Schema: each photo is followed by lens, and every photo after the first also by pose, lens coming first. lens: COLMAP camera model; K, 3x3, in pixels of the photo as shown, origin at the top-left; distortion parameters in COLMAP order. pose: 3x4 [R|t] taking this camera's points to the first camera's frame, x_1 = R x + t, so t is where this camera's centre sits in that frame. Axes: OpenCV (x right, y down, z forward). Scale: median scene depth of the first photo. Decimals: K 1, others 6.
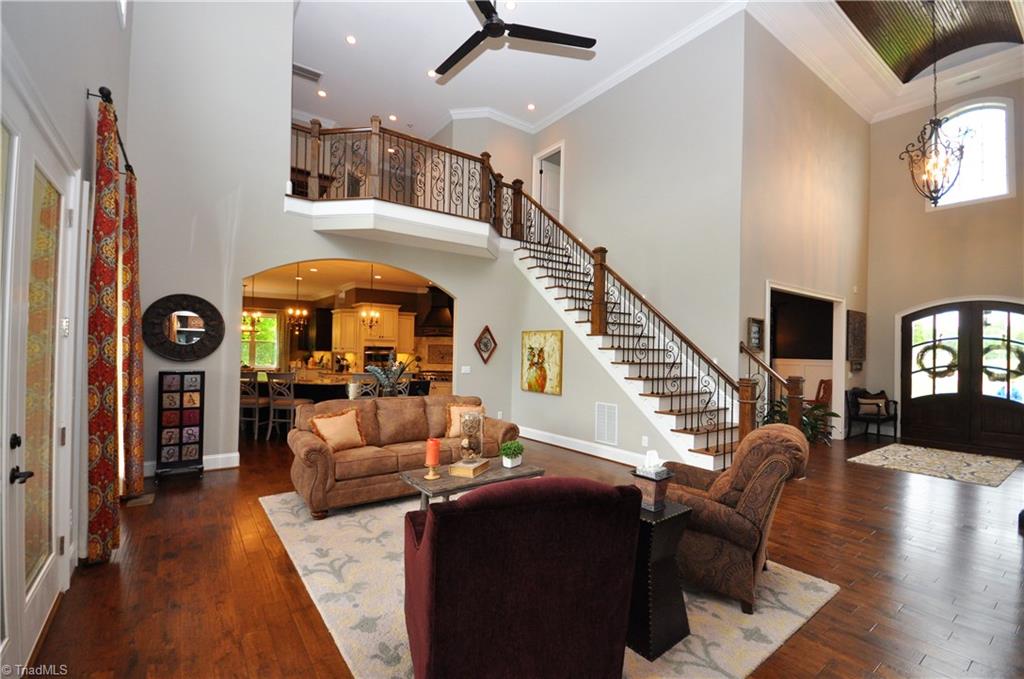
lens RADIAL K [[449.7, 0, 514.9], [0, 449.7, 345.9], [0, 0, 1]] dist [0.034251, -0.025379]
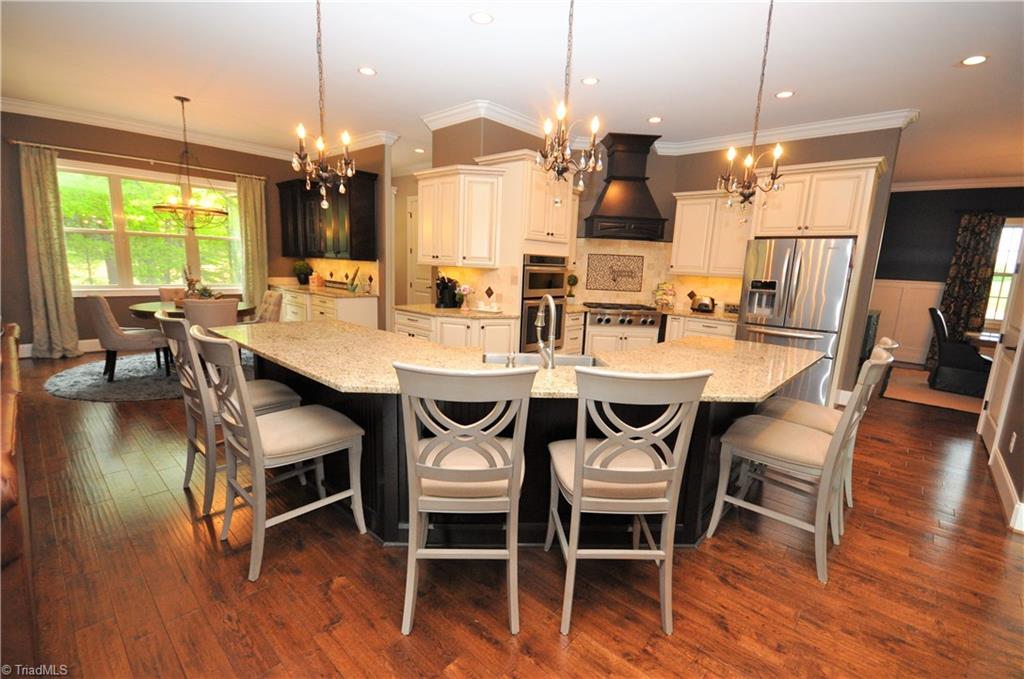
lens RADIAL K [[449.7, 0, 514.9], [0, 449.7, 345.9], [0, 0, 1]] dist [0.034251, -0.025379]
pose [[0.979722, -0.016525, 0.199678, -0.341556], [-0.023685, 0.980053, 0.197319, 0.000973], [-0.198956, -0.198047, 0.959788, 0.438859]]
